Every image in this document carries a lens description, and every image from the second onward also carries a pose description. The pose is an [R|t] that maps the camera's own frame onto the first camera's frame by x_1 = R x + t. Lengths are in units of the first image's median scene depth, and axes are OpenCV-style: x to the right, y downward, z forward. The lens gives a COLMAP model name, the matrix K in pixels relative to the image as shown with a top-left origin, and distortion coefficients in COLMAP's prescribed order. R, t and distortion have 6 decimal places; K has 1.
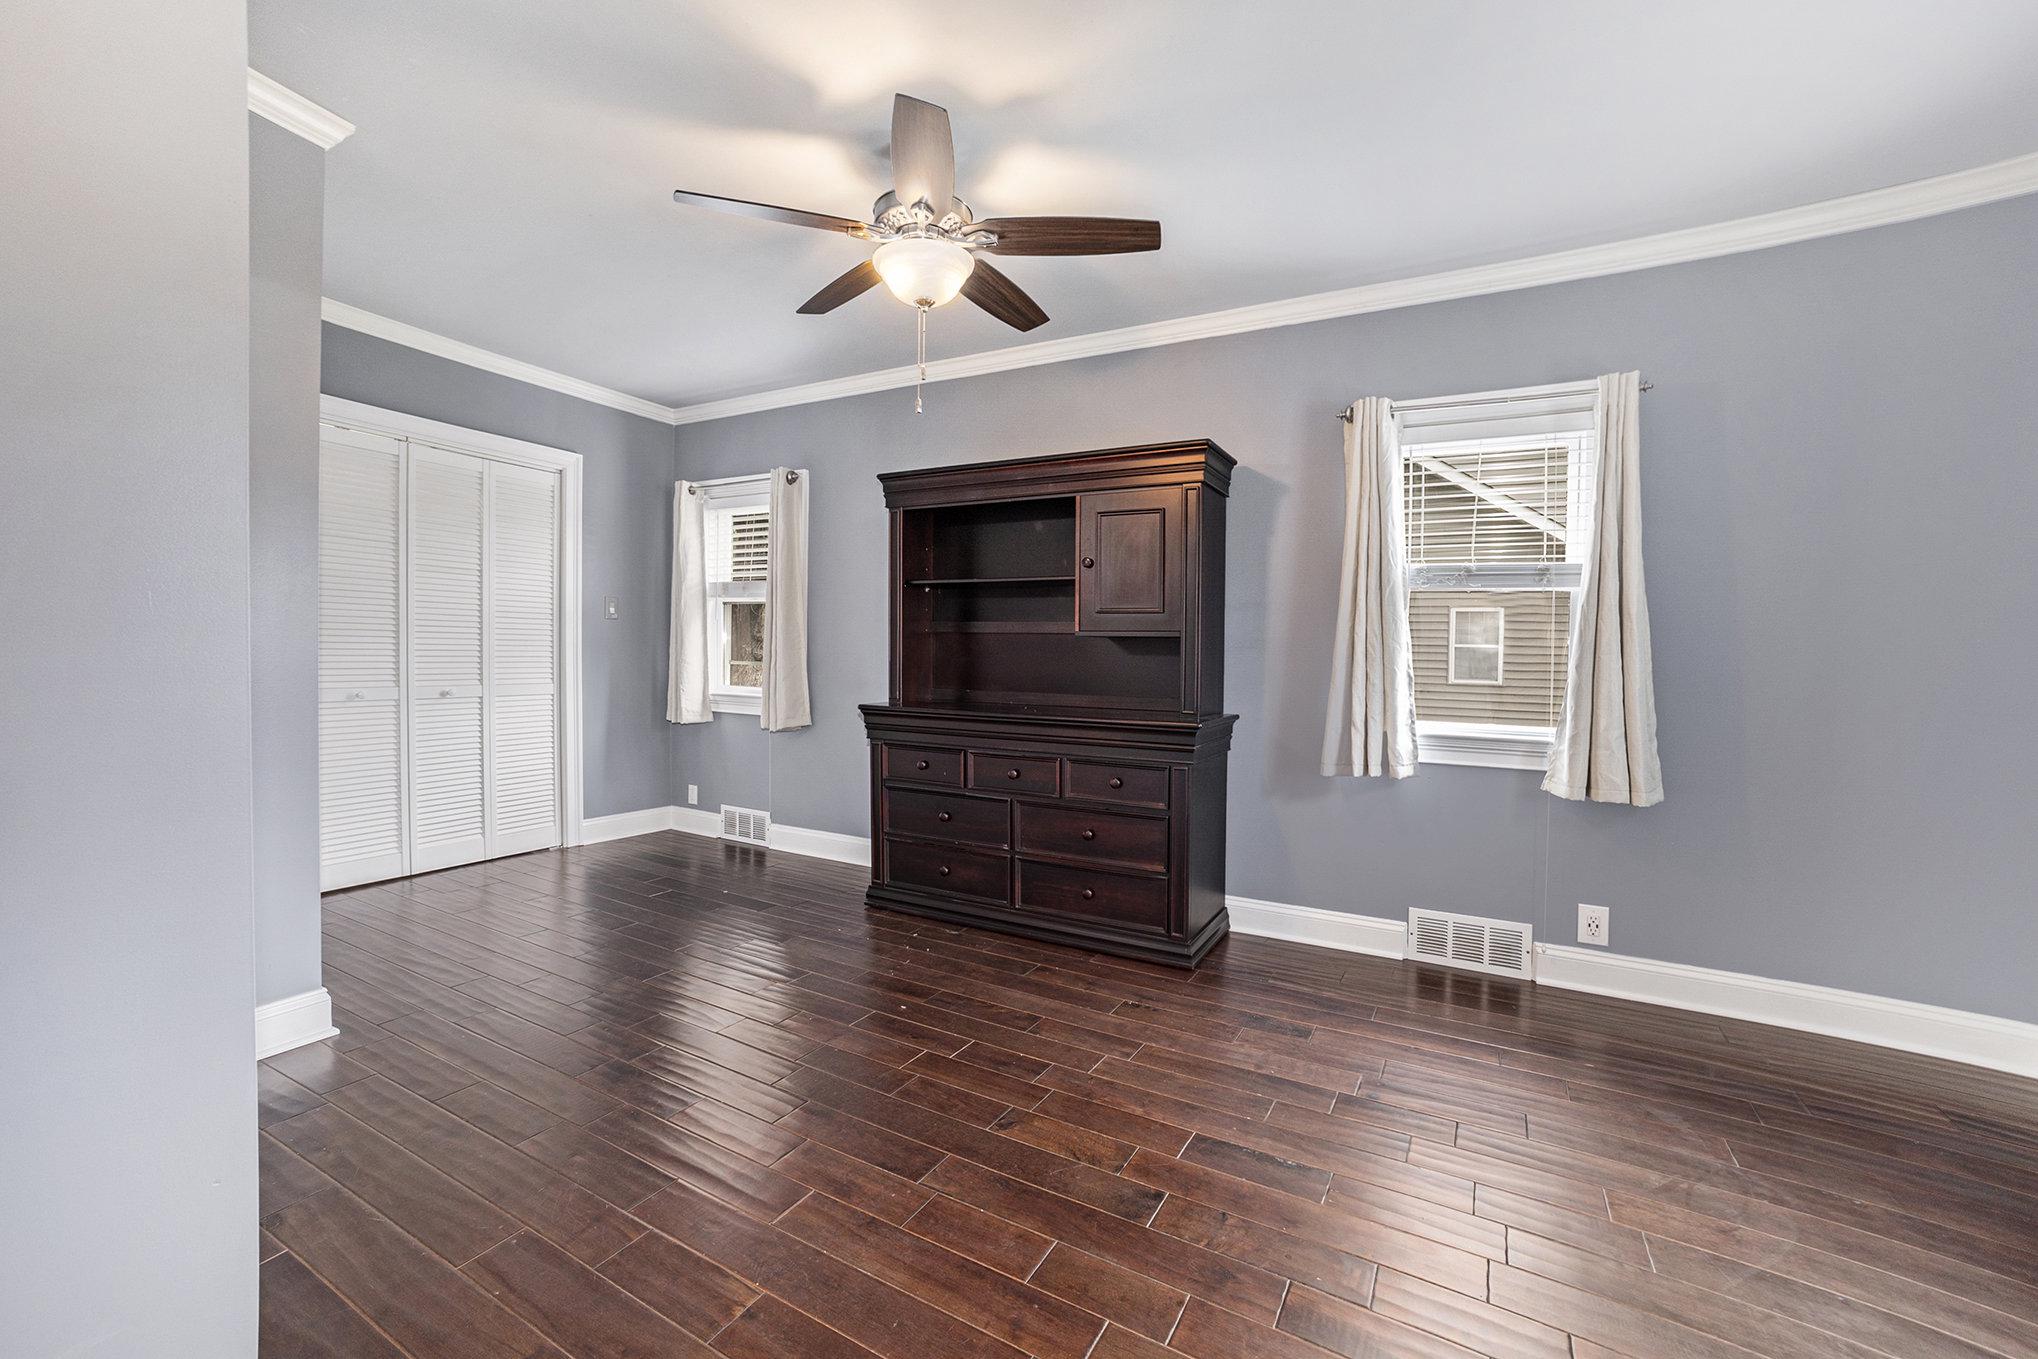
lens RADIAL K [[865.1, 0, 1036.7], [0, 865.1, 681.3], [0, 0, 1]] dist [-0.056754, 0.036497]
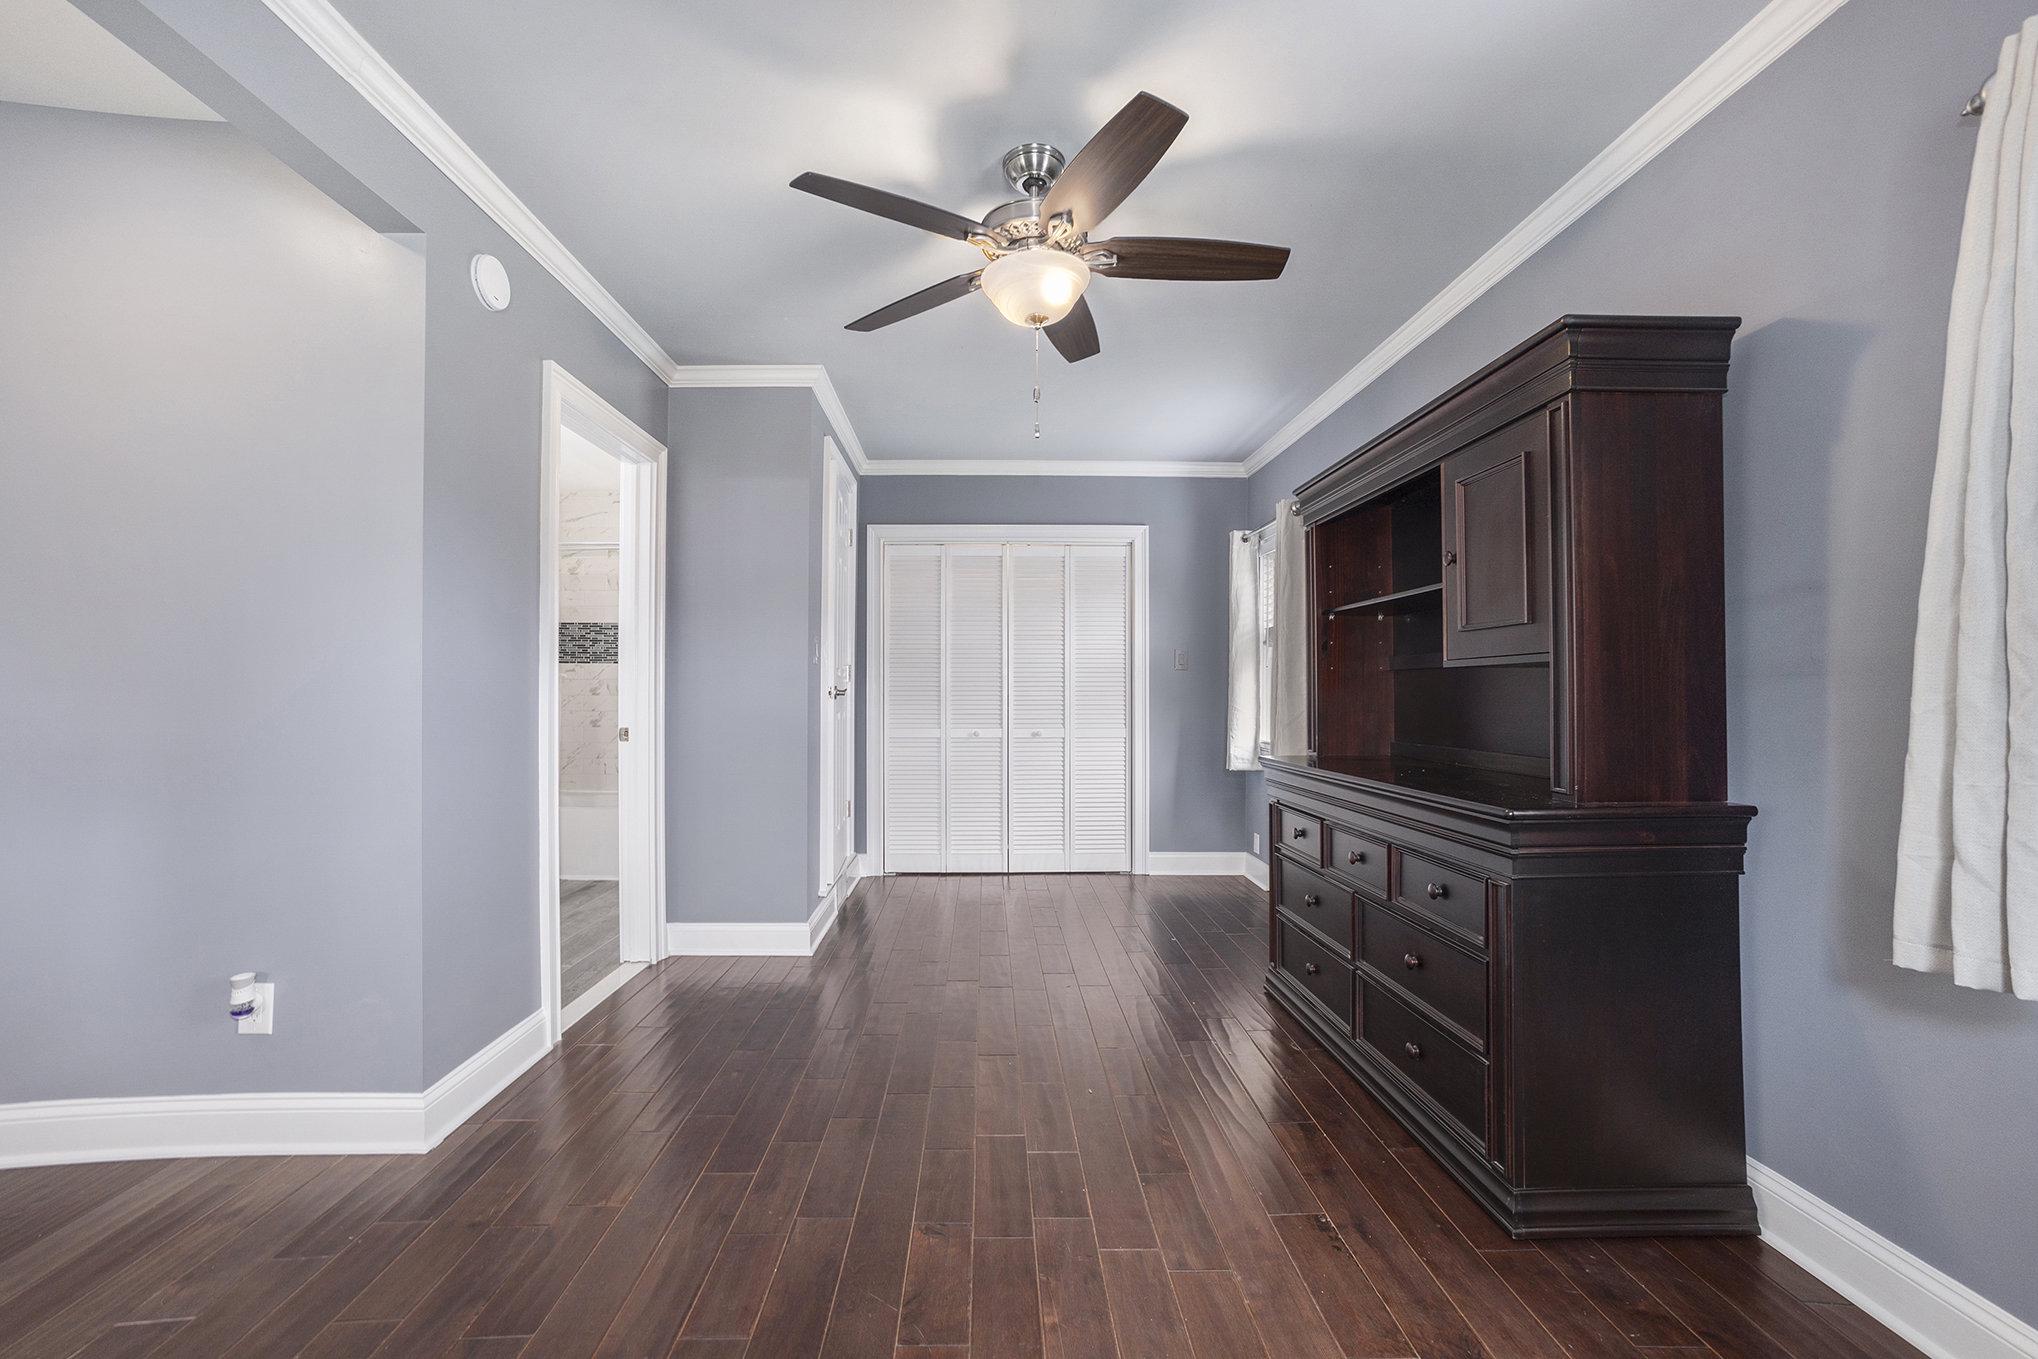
lens RADIAL K [[857.1, 0, 999.6], [0, 857.1, 690.8], [0, 0, 1]] dist [-0.061123, 0.035212]
pose [[0.484353, -0.022804, -0.874575, 0.367812], [-0.017581, 0.999205, -0.035790, -0.003588], [0.874696, 0.032710, 0.483567, 0.299306]]
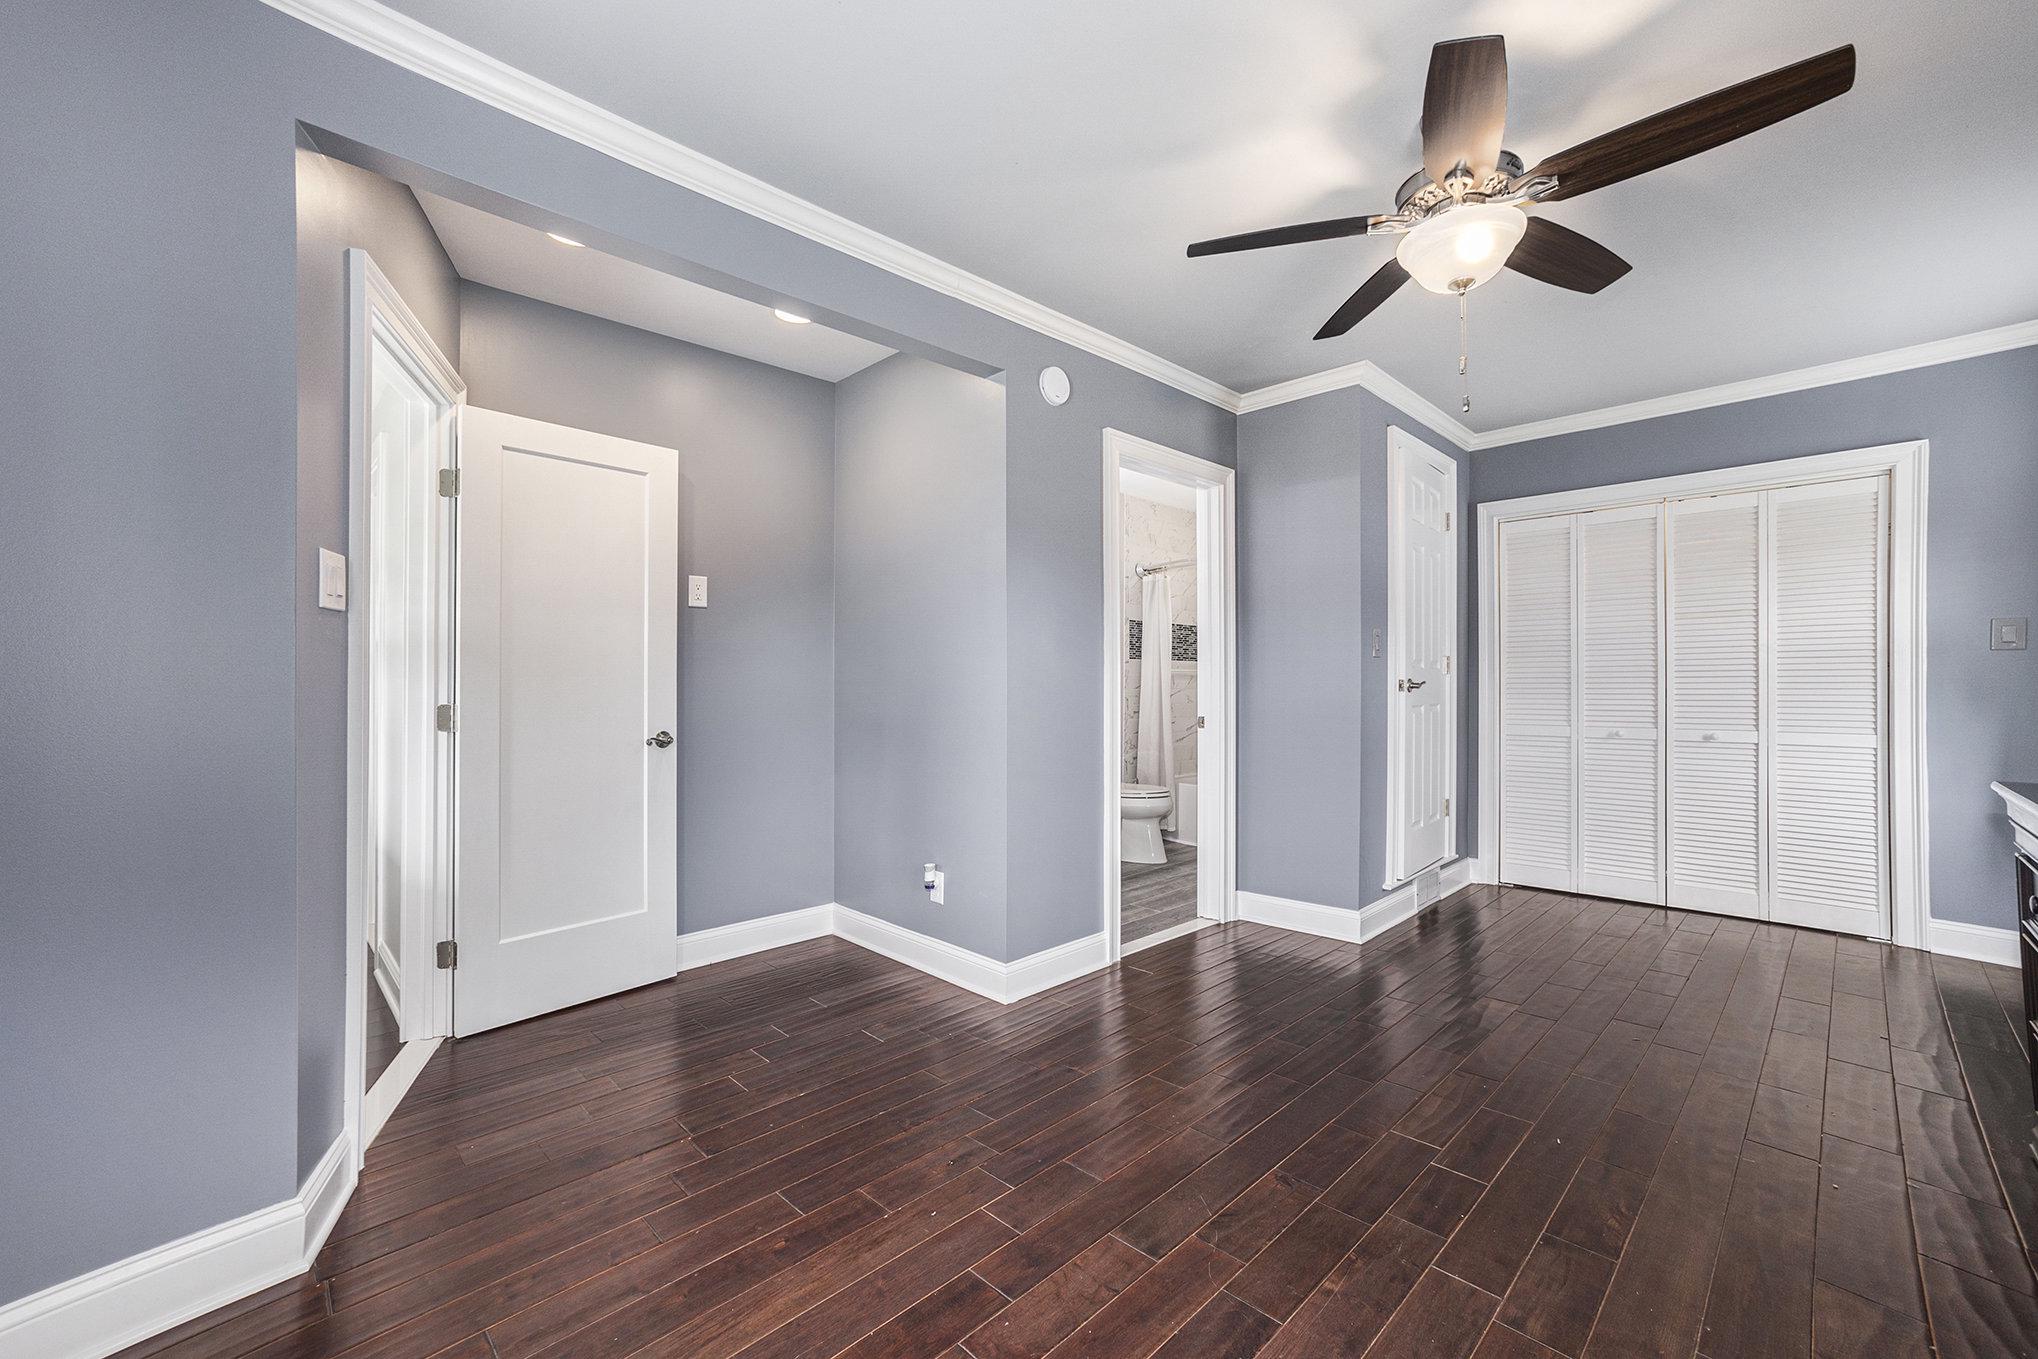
lens RADIAL K [[857.1, 0, 999.6], [0, 857.1, 690.8], [0, 0, 1]] dist [-0.061123, 0.035212]
pose [[-0.318527, -0.018103, -0.947741, 0.463309], [-0.033686, 0.999402, -0.007768, -0.004375], [0.947315, 0.029451, -0.318947, 0.472601]]
